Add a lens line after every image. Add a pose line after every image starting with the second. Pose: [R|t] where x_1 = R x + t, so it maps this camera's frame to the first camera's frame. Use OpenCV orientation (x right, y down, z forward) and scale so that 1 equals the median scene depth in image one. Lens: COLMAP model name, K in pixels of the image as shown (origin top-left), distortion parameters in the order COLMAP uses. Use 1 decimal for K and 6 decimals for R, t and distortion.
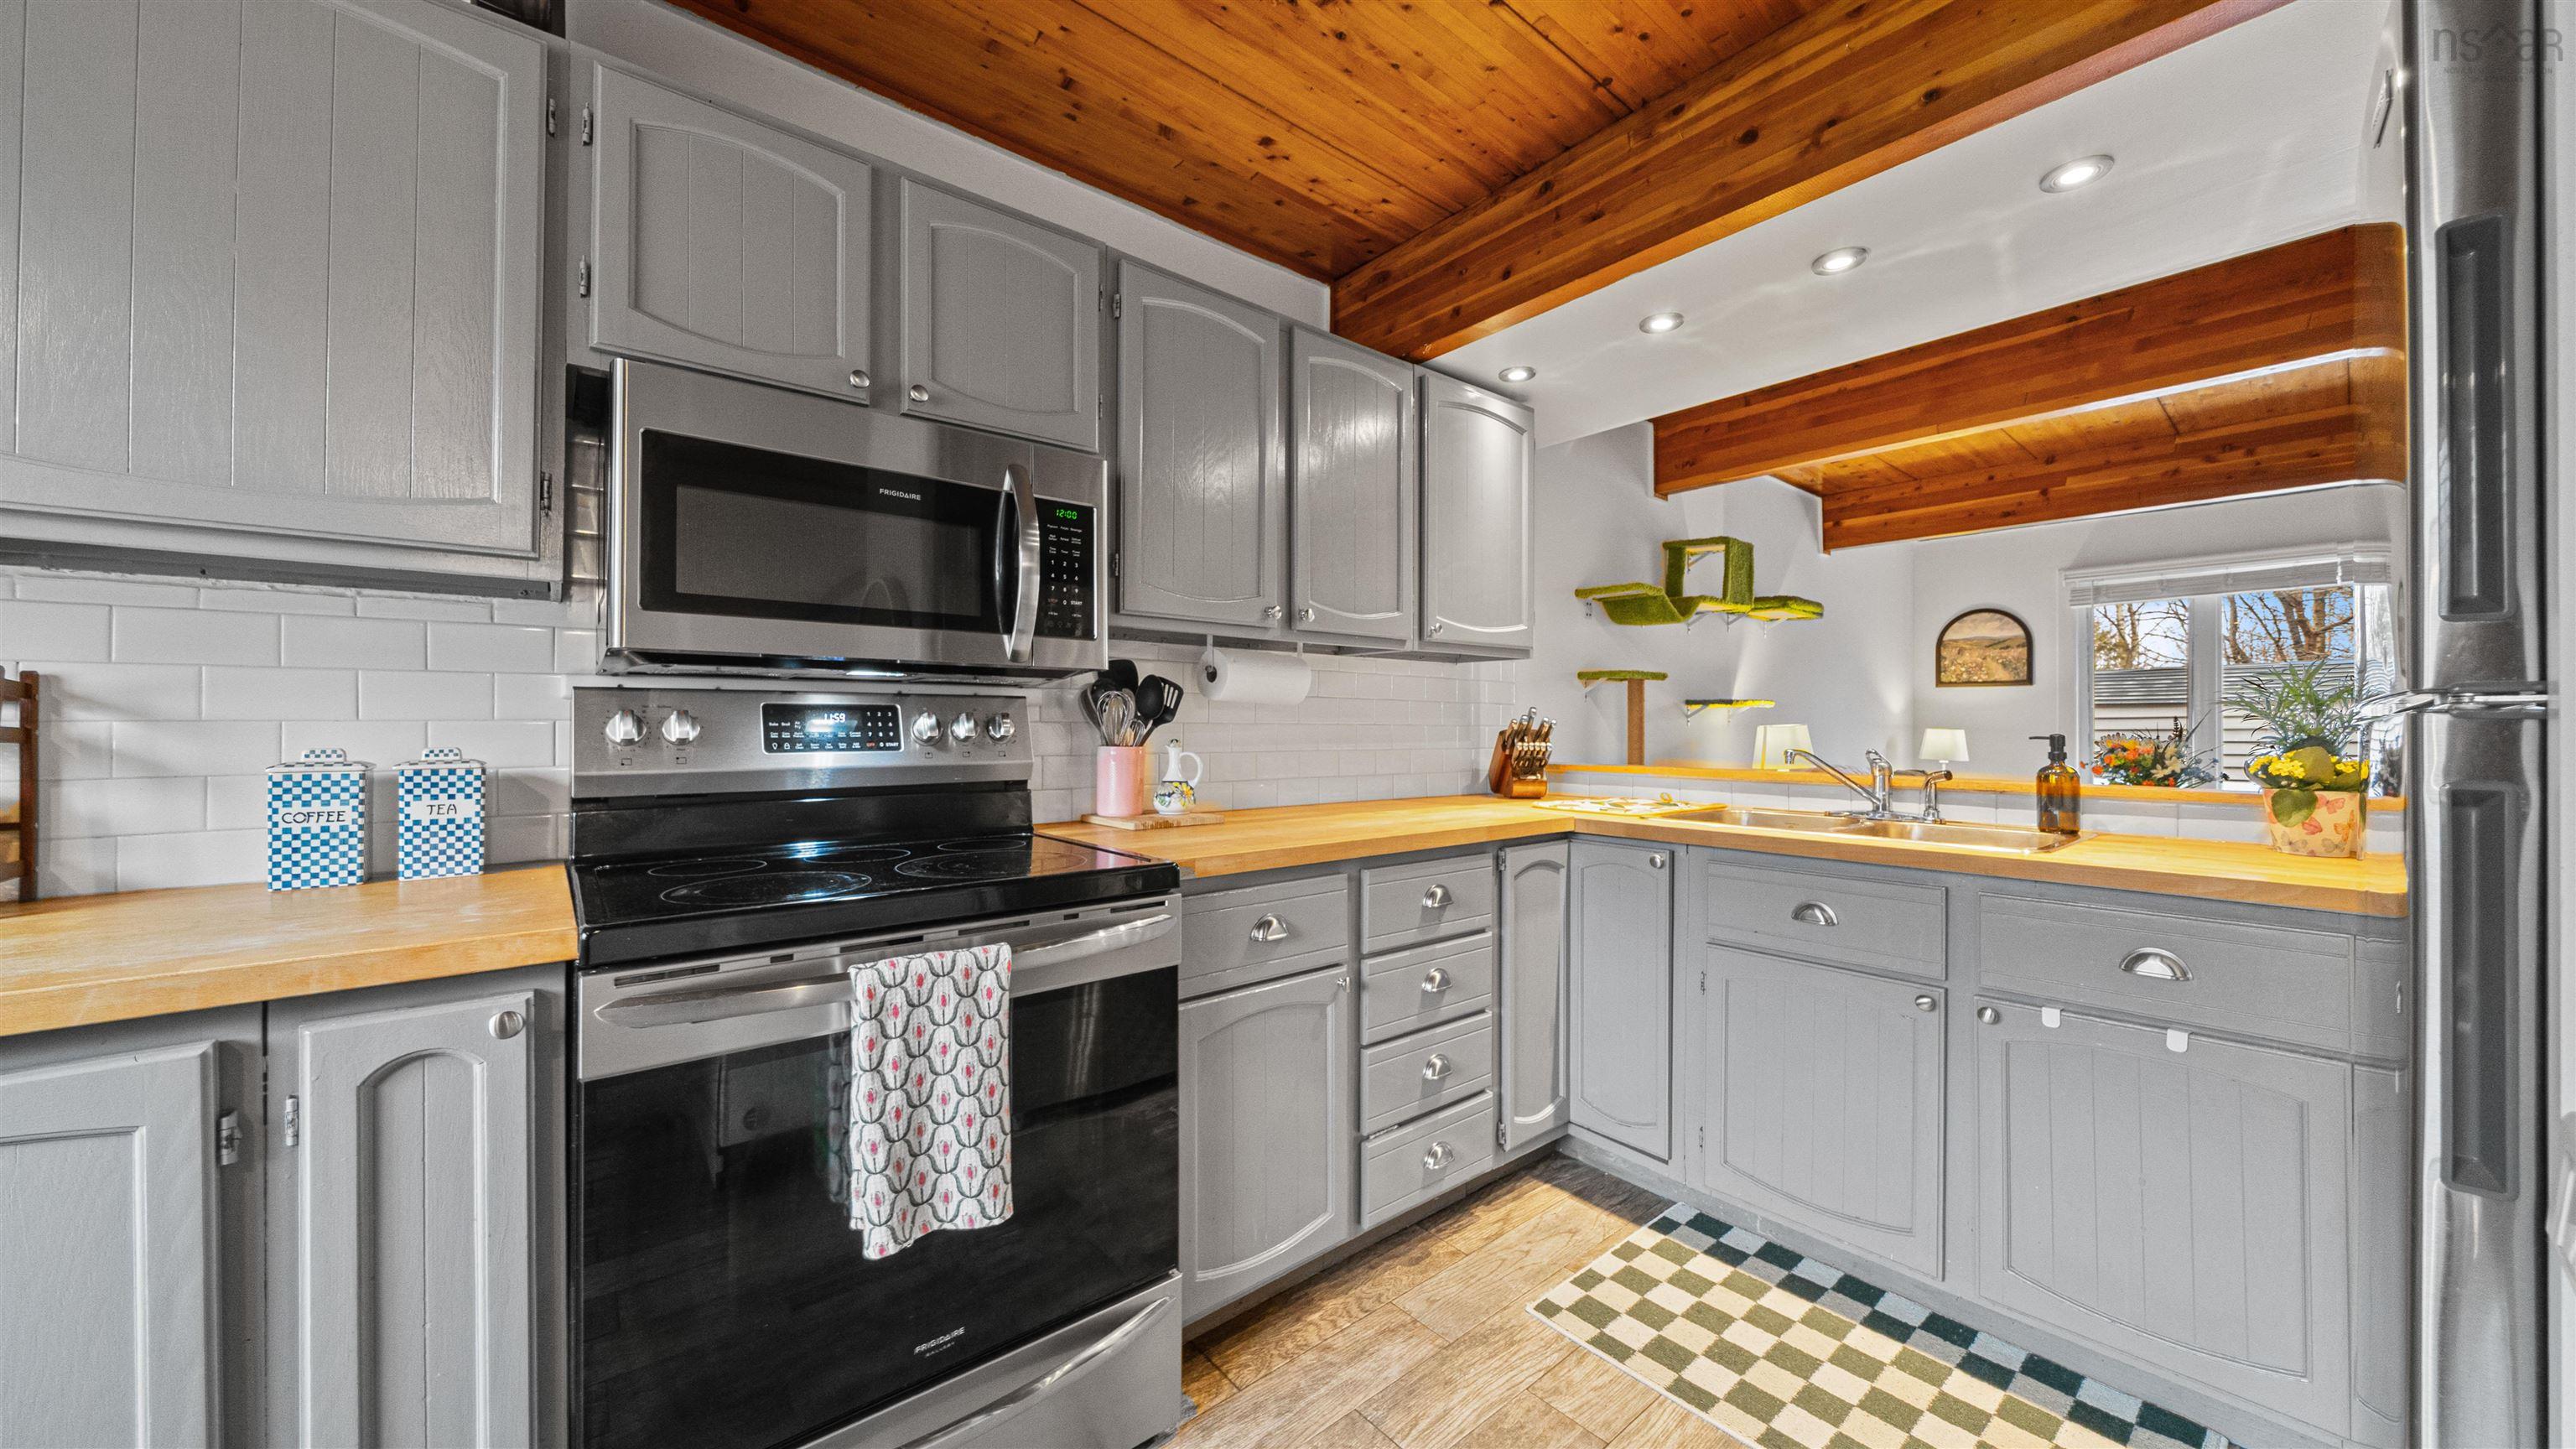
lens RADIAL K [[900.4, 0, 1272.7], [0, 900.4, 716.8], [0, 0, 1]] dist [-0.005279, -0.000029]
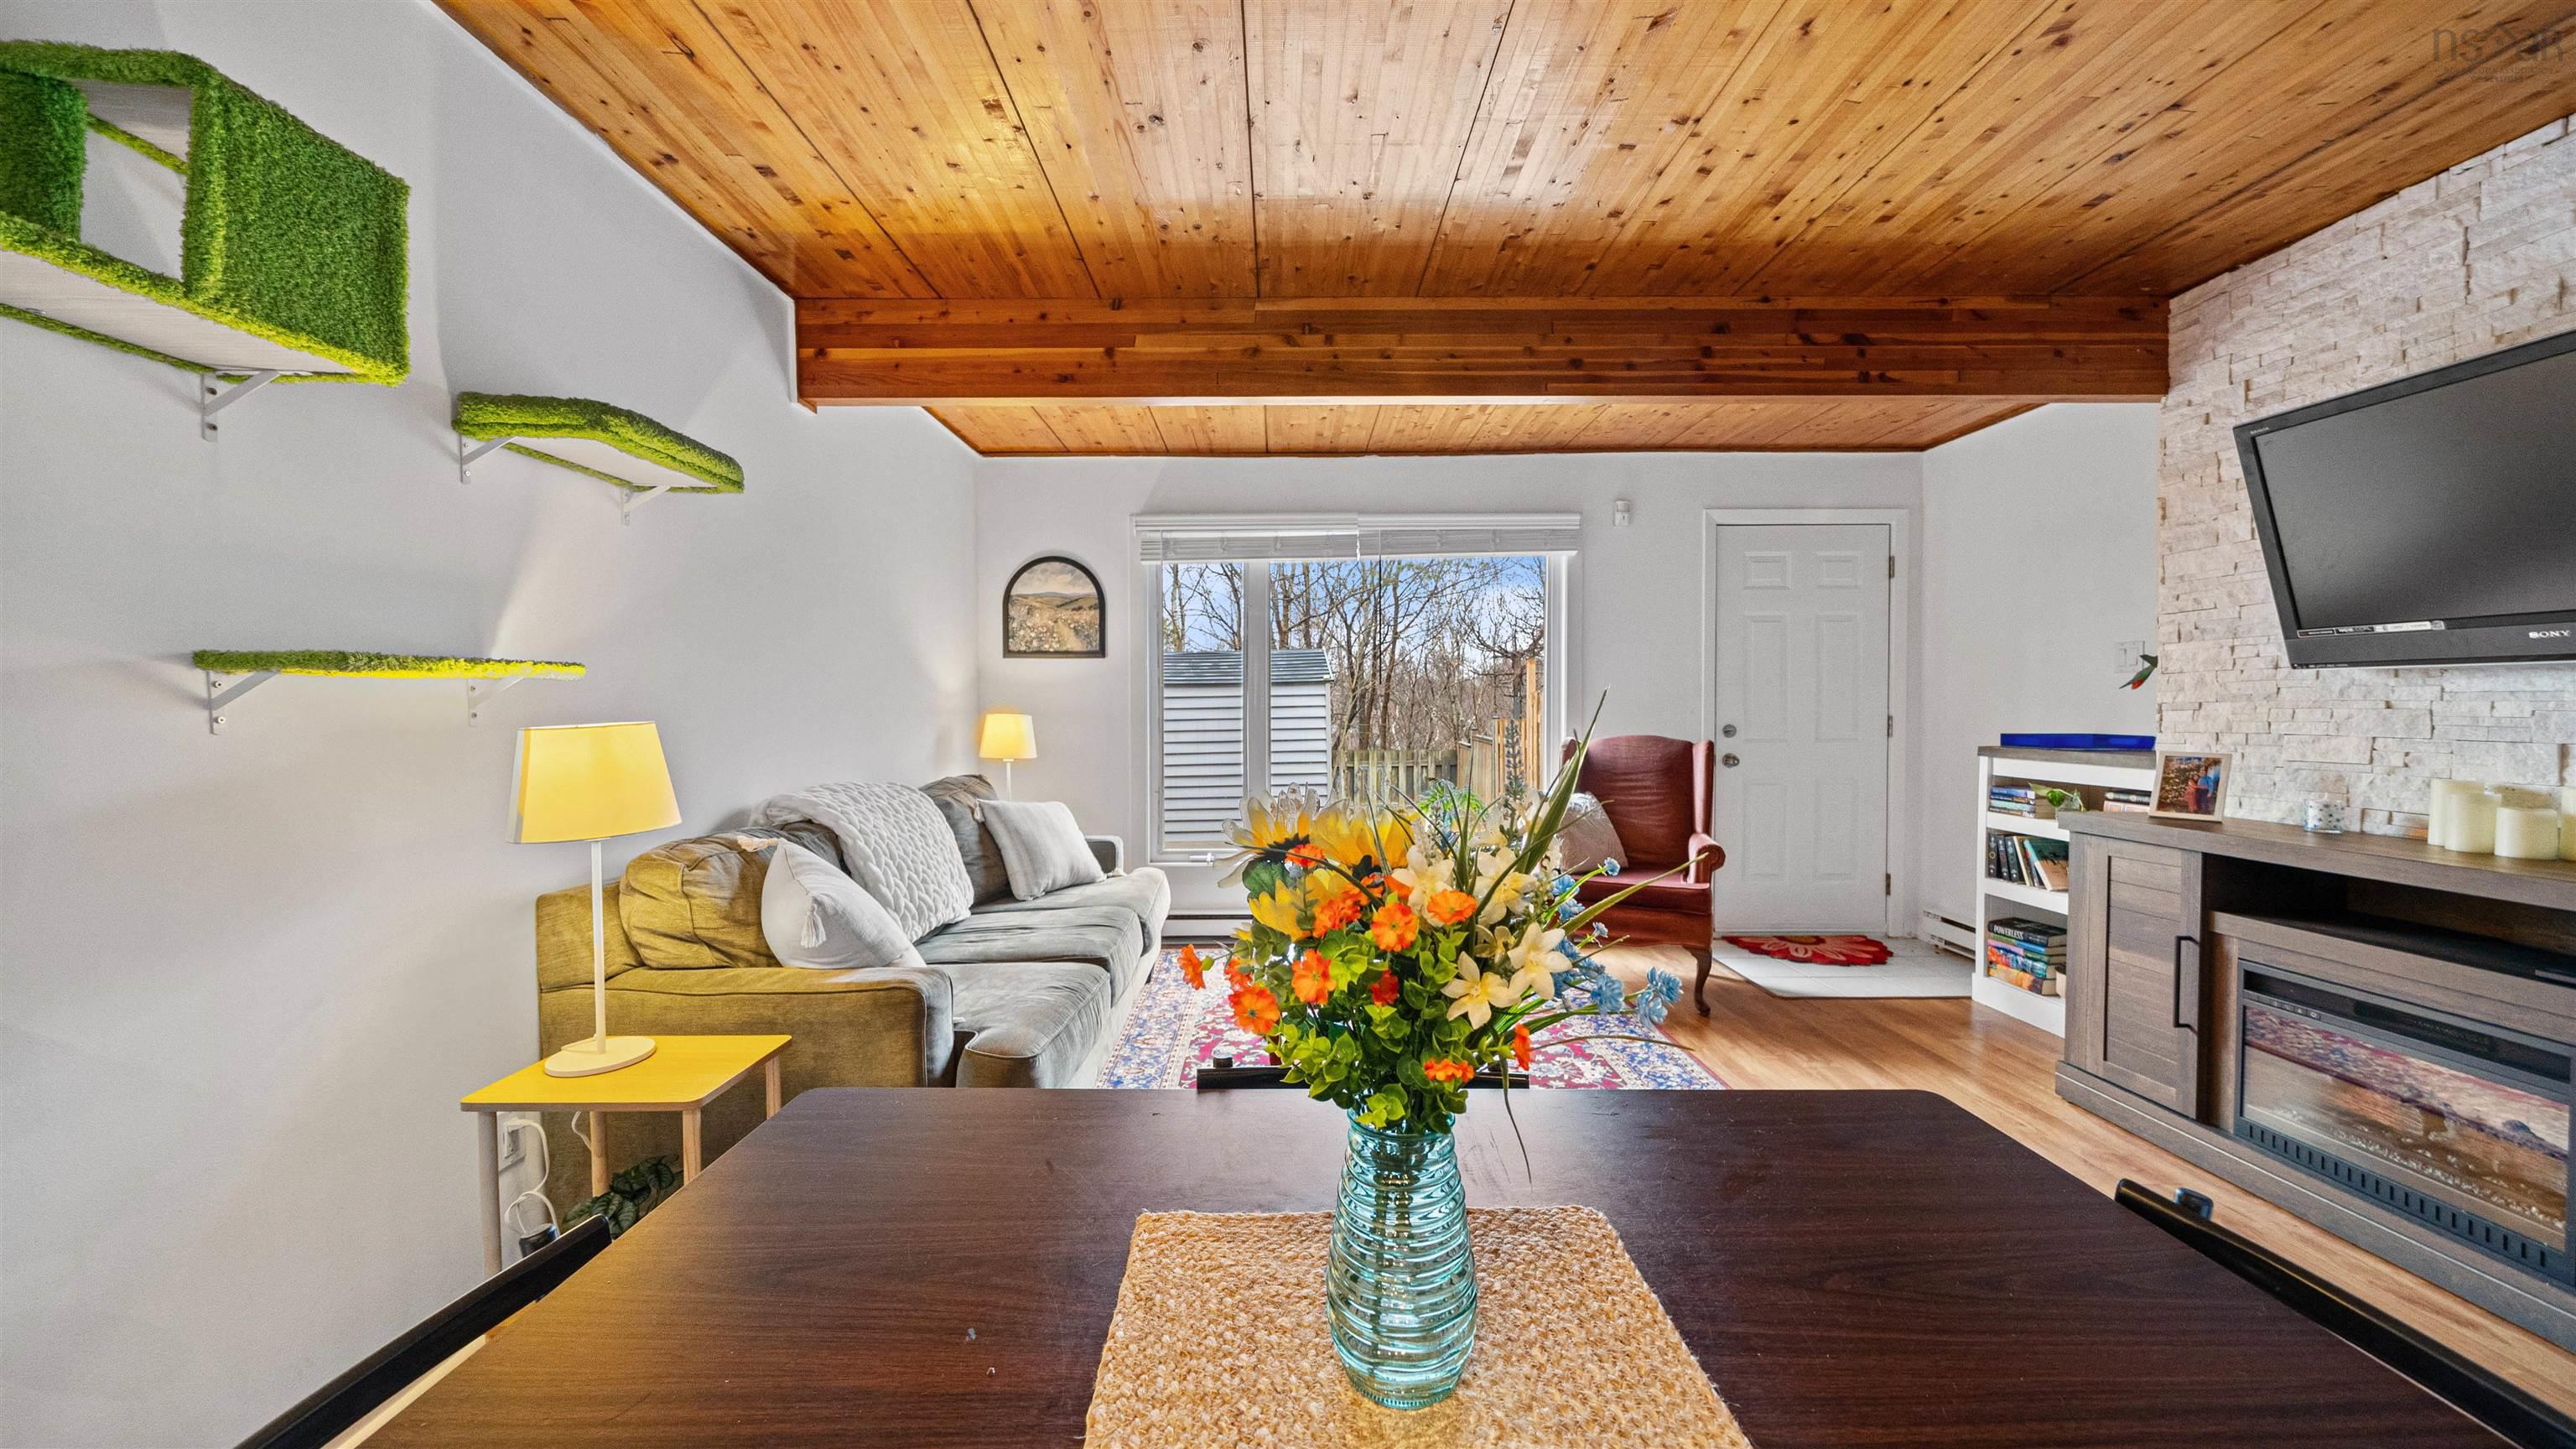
lens RADIAL K [[900.4, 0, 1303.1], [0, 900.4, 719.8], [0, 0, 1]] dist [-0.005279, -0.000029]
pose [[0.616786, -0.022706, 0.786803, 1.014629], [0.001827, 0.999622, 0.027415, -0.007120], [-0.787129, -0.015472, 0.616595, 1.147722]]
